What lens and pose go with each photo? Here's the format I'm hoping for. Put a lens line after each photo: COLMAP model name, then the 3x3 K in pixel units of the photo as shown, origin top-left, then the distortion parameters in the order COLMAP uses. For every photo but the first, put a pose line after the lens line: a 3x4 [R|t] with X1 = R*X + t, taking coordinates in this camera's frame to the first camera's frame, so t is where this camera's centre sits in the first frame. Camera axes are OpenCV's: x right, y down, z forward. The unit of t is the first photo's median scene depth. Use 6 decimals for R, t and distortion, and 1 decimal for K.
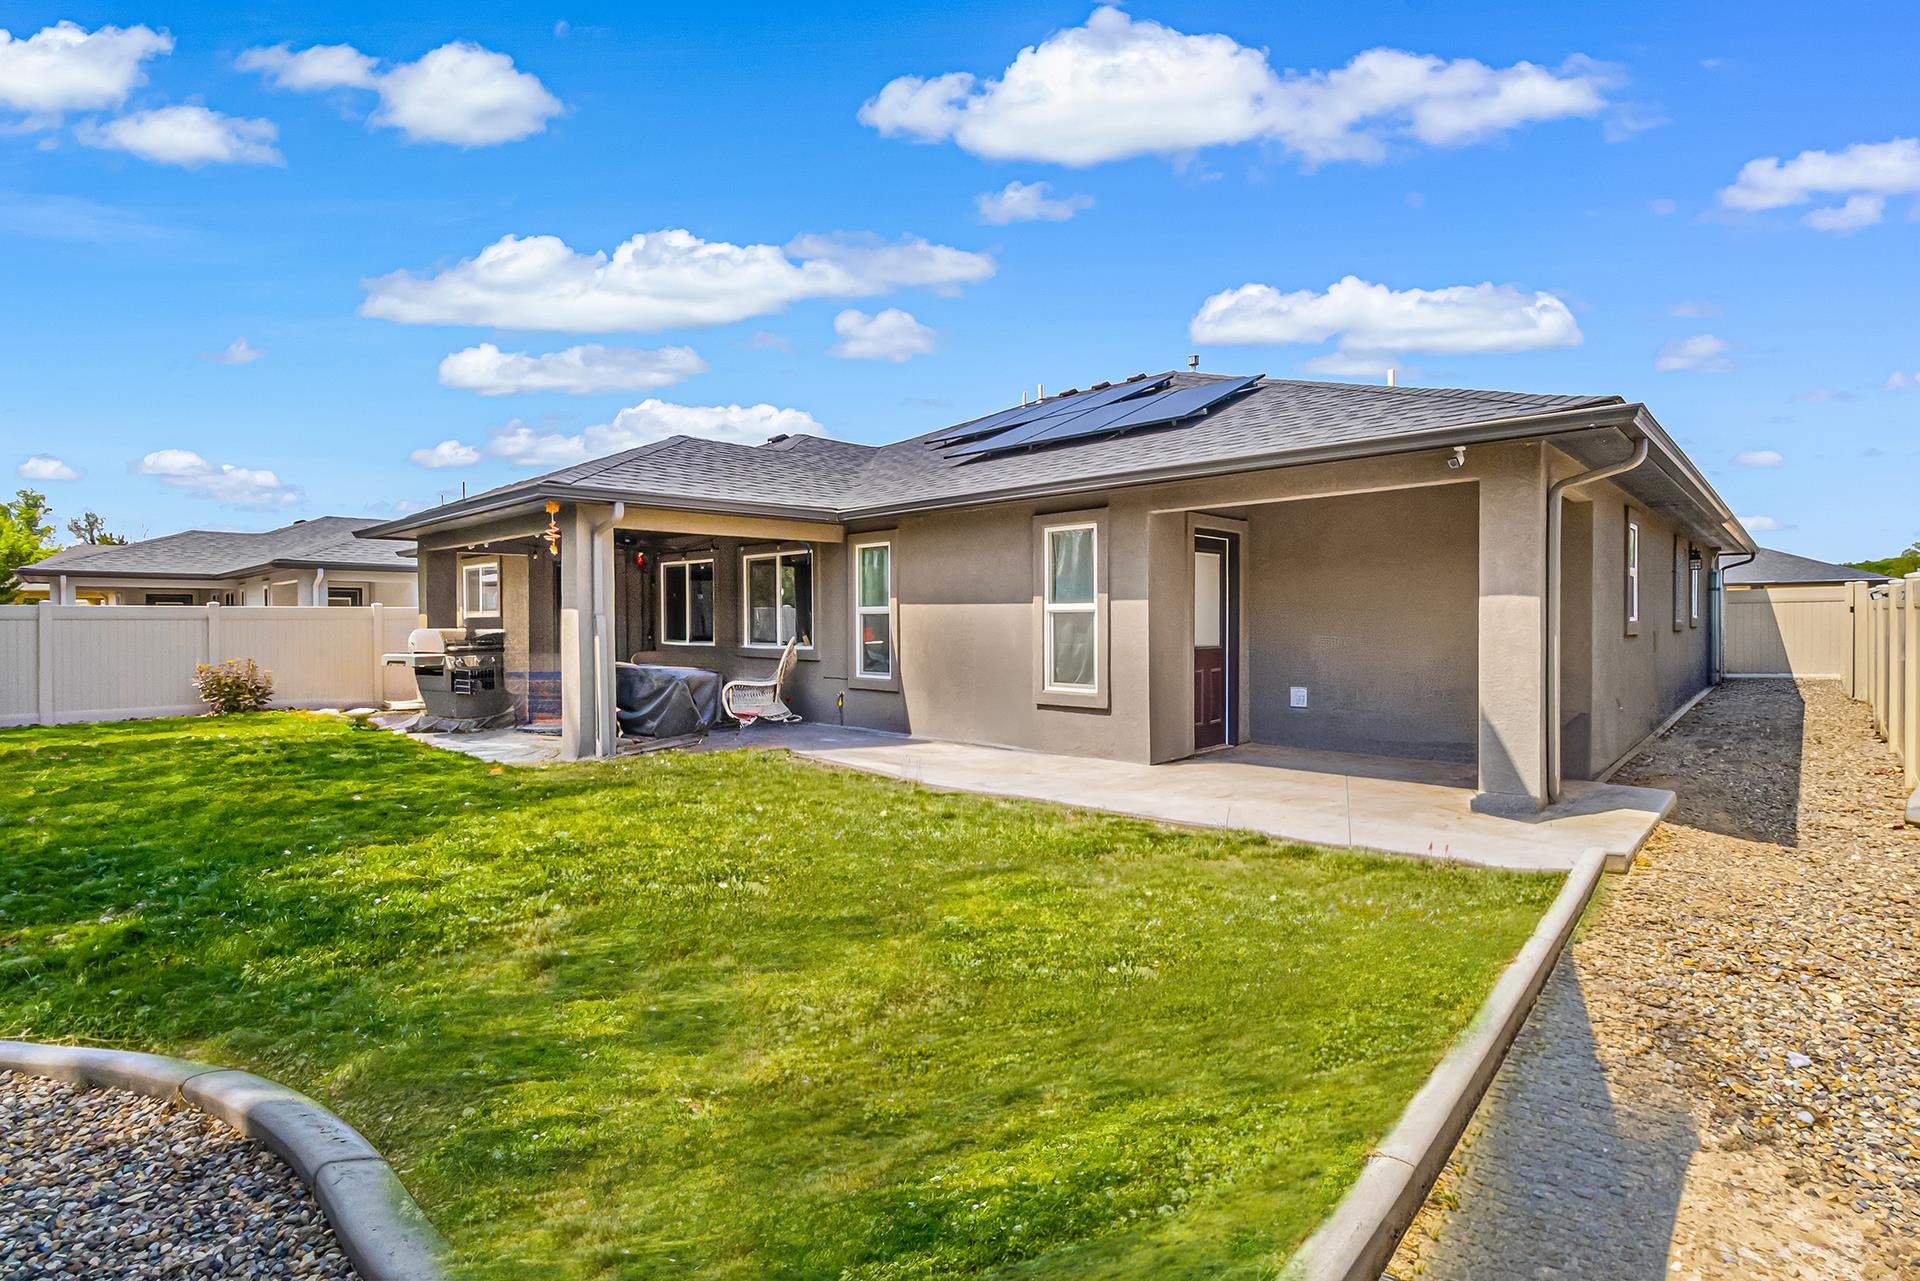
lens RADIAL K [[888.6, 0, 960.4], [0, 888.6, 630.8], [0, 0, 1]] dist [0.002378, -0.000533]
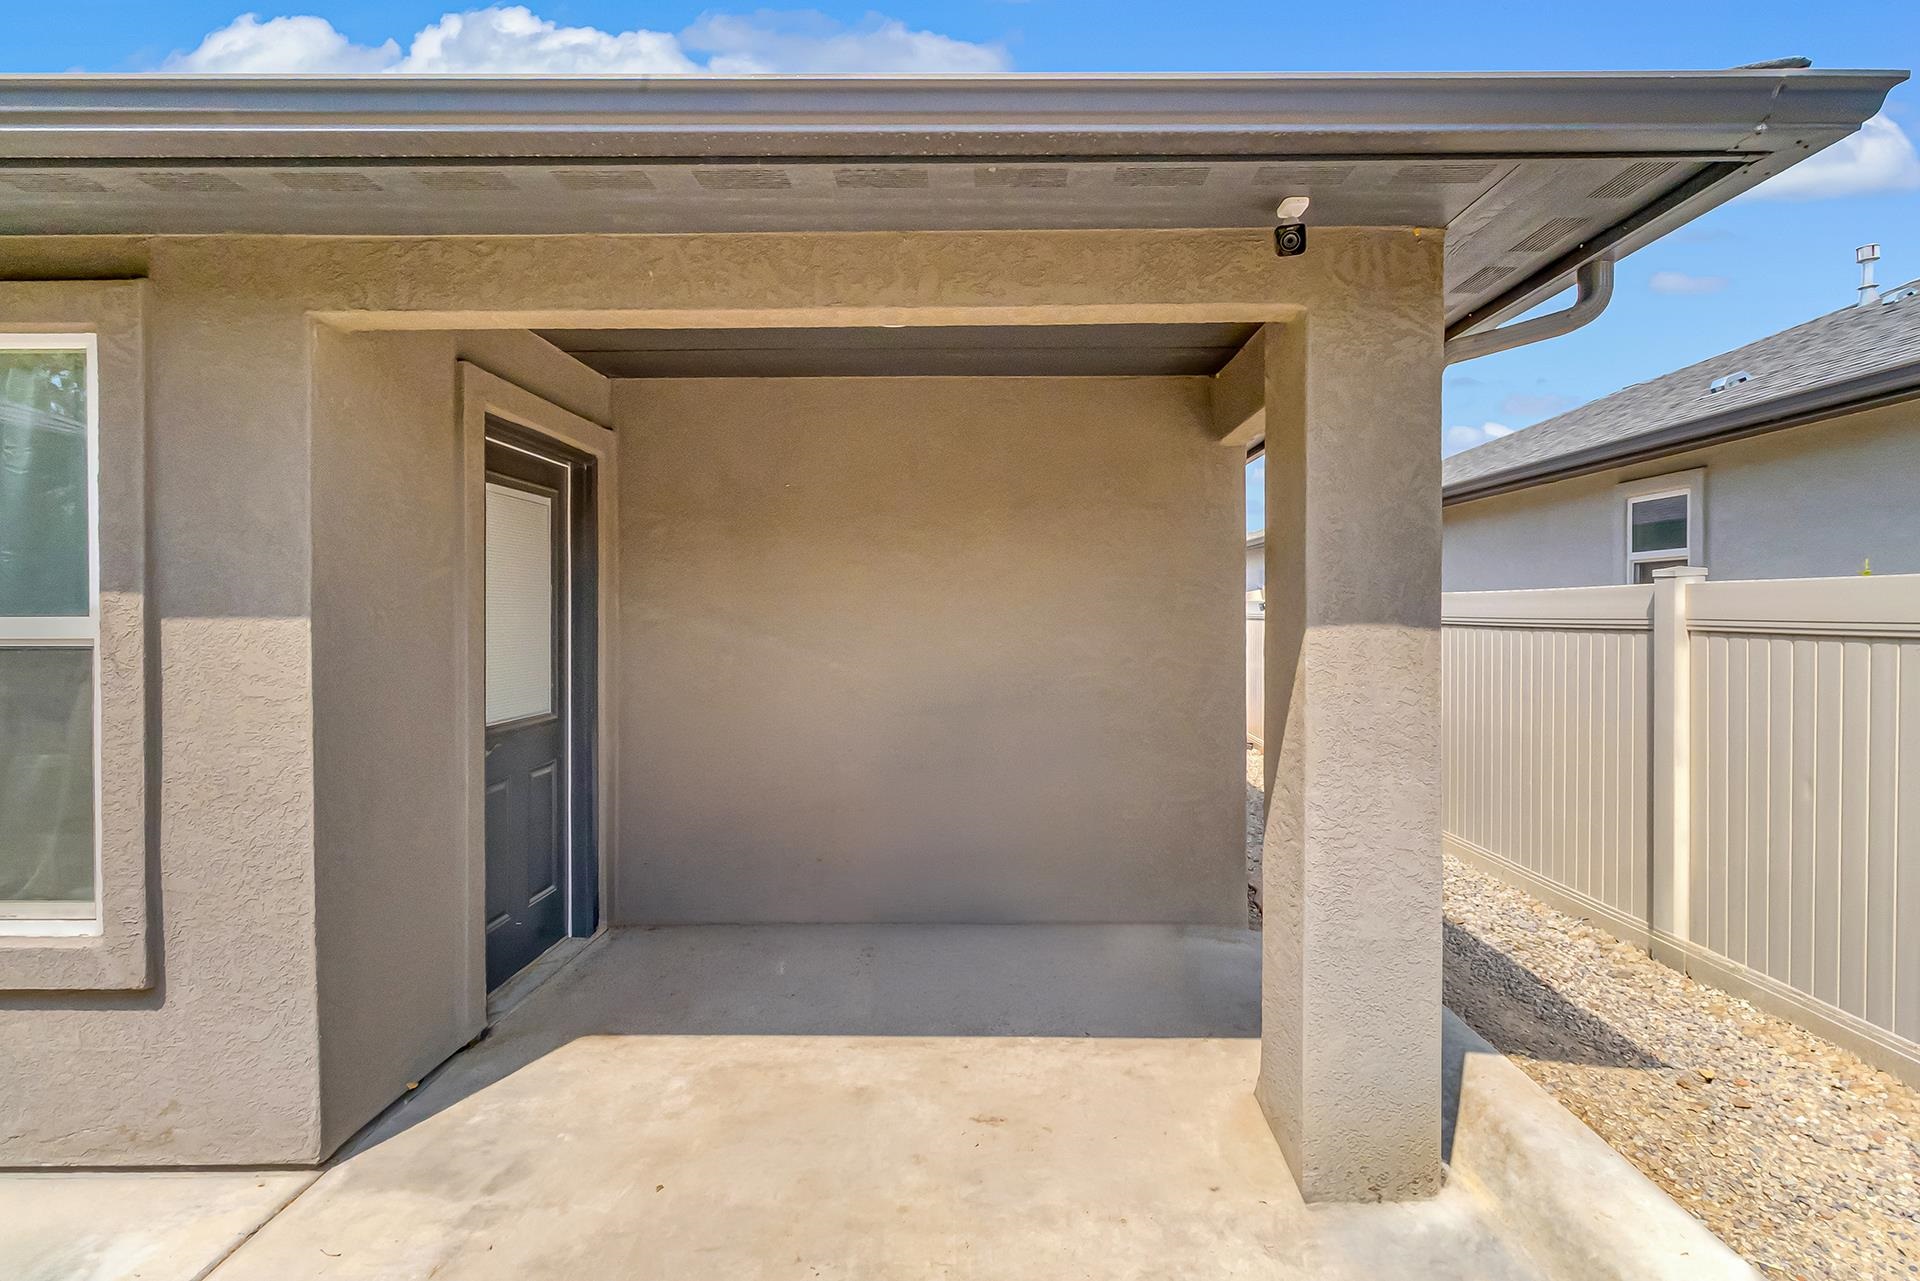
lens RADIAL K [[888.6, 0, 963.3], [0, 888.6, 611.1], [0, 0, 1]] dist [0.002378, -0.000533]
pose [[0.740689, 0.004683, 0.671832, 0.166303], [0.000326, 0.999973, -0.007330, -0.031424], [-0.671848, 0.005648, 0.740667, 0.604028]]
